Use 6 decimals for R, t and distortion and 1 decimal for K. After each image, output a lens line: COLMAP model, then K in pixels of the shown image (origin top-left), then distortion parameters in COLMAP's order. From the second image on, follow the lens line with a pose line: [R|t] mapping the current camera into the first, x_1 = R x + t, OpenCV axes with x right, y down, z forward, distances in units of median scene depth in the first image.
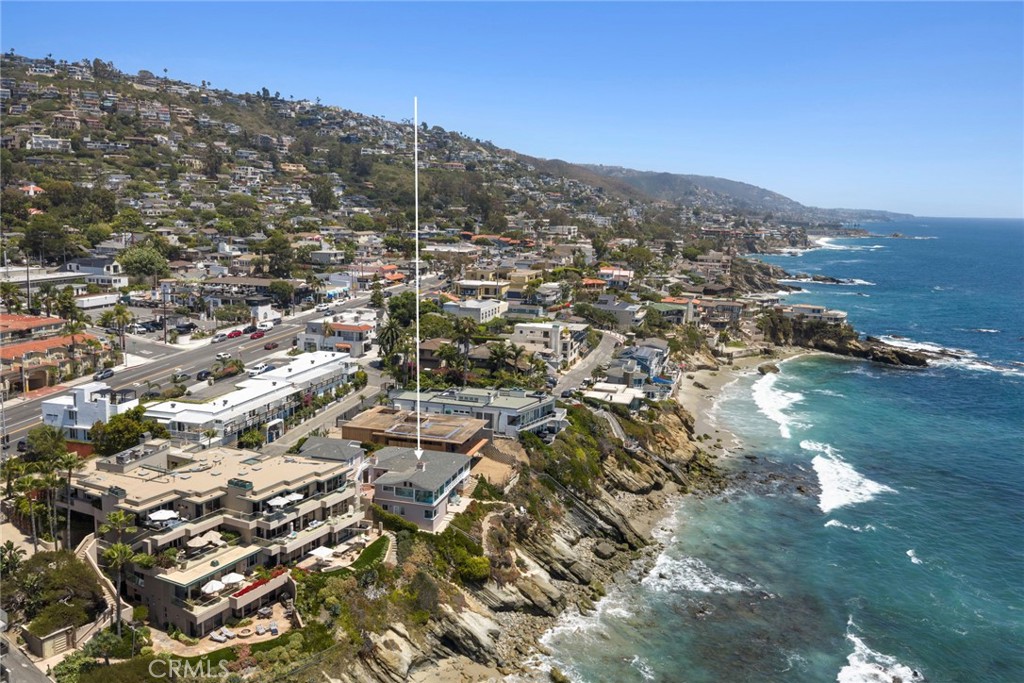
lens RADIAL K [[837.5, 0, 513.4], [0, 837.5, 343.0], [0, 0, 1]] dist [0.022153, -0.029504]
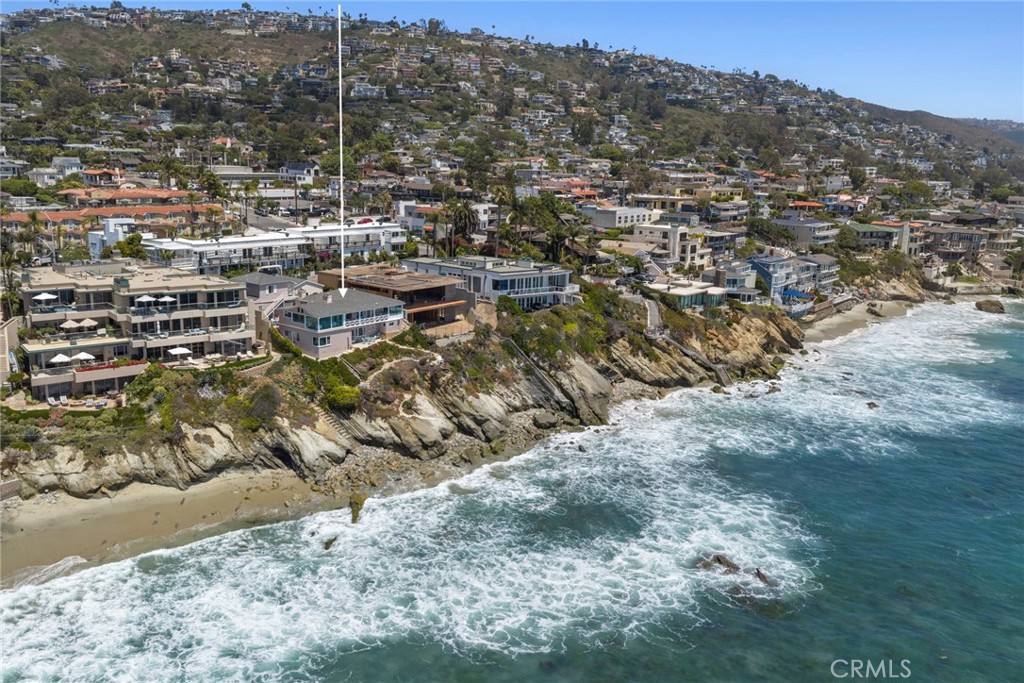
lens RADIAL K [[837.5, 0, 511.7], [0, 837.5, 338.4], [0, 0, 1]] dist [0.022153, -0.029504]
pose [[0.921059, 0.080779, -0.380954, 0.238391], [-0.065477, 0.996447, 0.052981, 0.063436], [0.383880, -0.023855, 0.923075, 0.078707]]
